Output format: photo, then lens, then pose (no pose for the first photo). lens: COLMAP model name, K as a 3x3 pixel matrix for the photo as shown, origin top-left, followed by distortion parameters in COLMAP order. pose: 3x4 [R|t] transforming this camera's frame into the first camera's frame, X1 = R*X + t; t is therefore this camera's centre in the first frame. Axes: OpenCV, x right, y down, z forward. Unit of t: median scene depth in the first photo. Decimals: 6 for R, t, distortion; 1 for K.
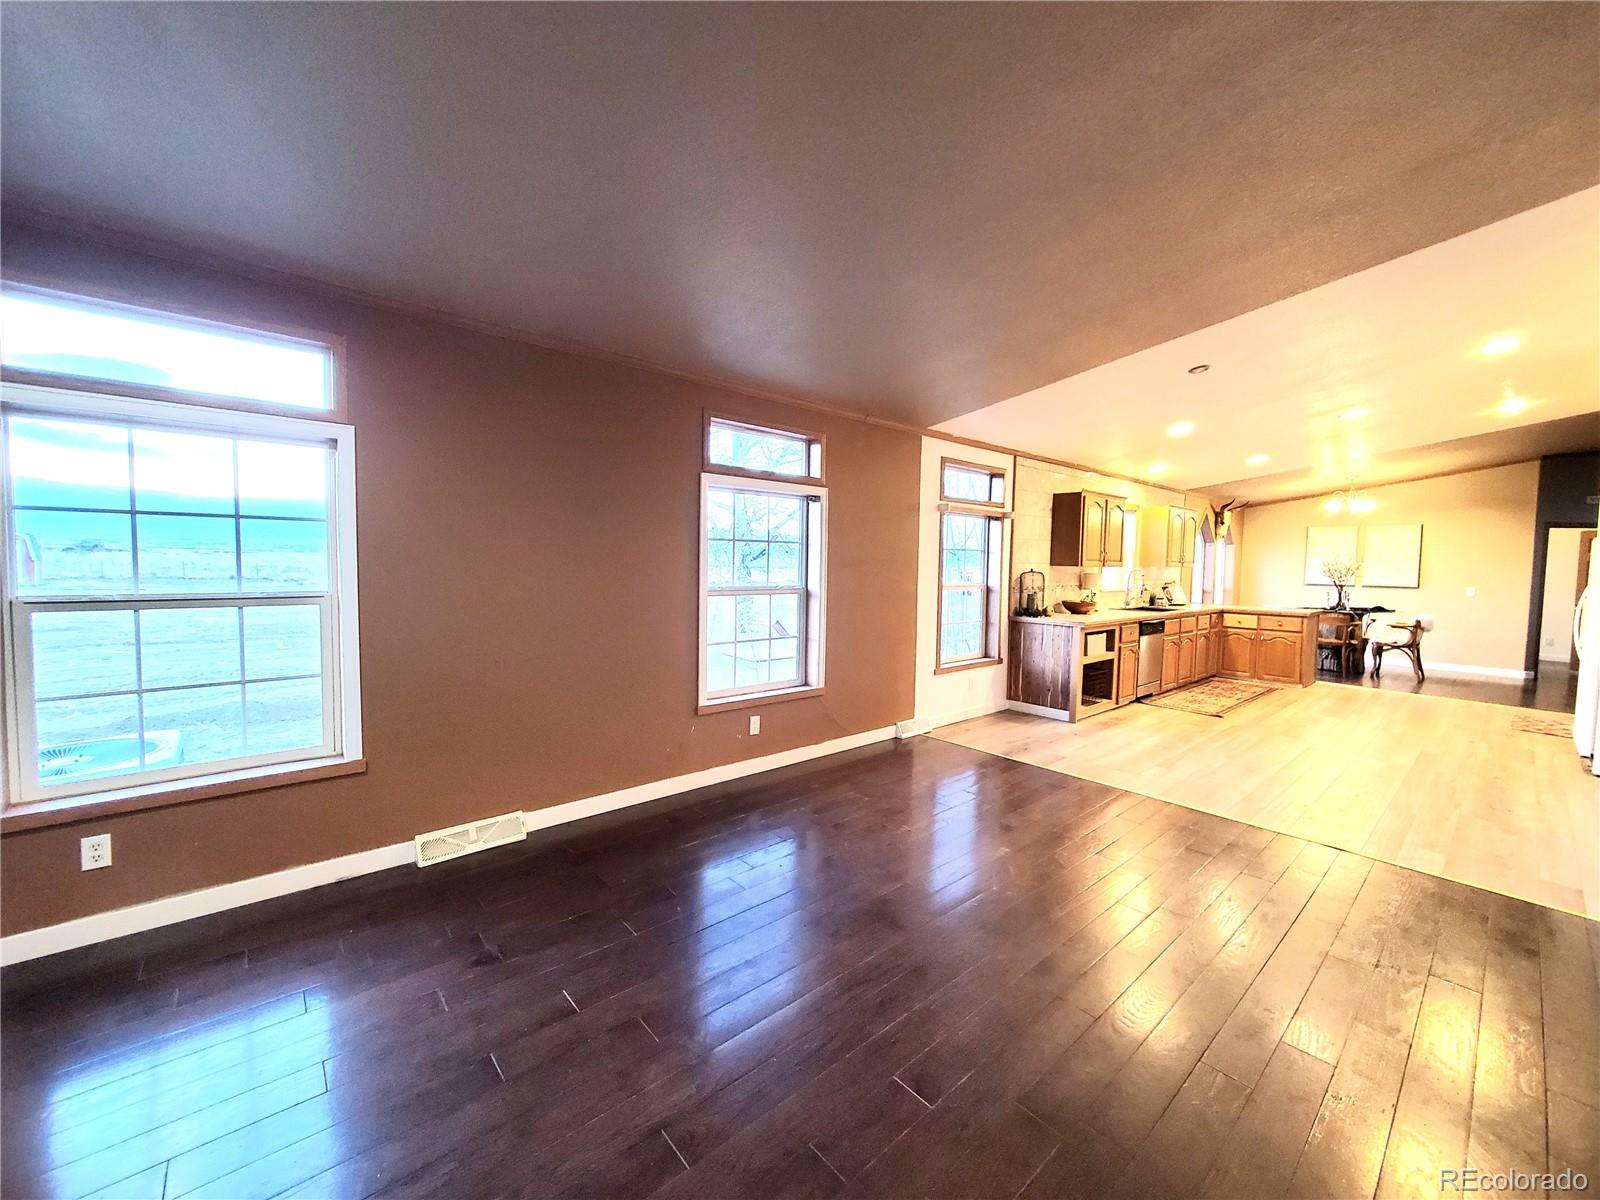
lens RADIAL K [[640.4, 0, 794.5], [0, 640.4, 594.2], [0, 0, 1]] dist [0.001334, 0.000087]
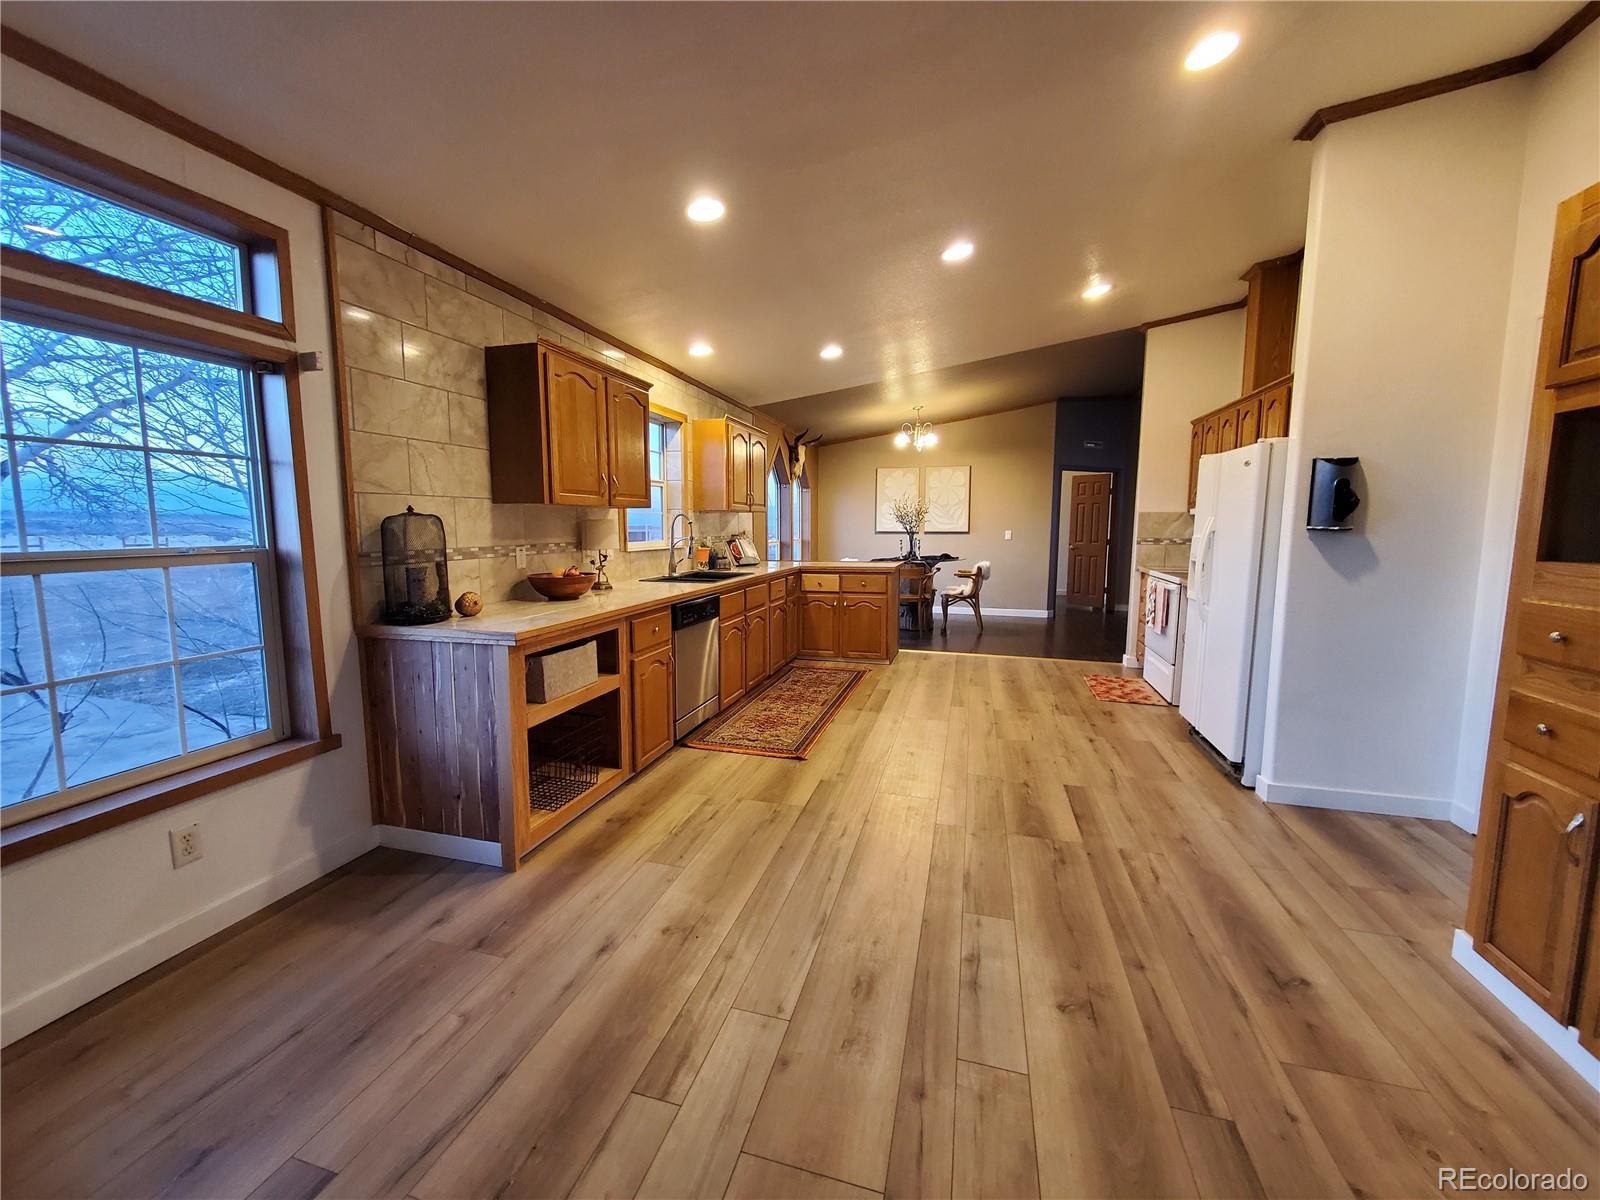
lens RADIAL K [[640.4, 0, 794.5], [0, 640.4, 594.2], [0, 0, 1]] dist [0.001334, 0.000087]
pose [[0.839328, -0.078739, 0.537893, 0.274935], [0.044499, 0.996086, 0.076376, -0.003127], [-0.541801, -0.040169, 0.839546, 0.399784]]
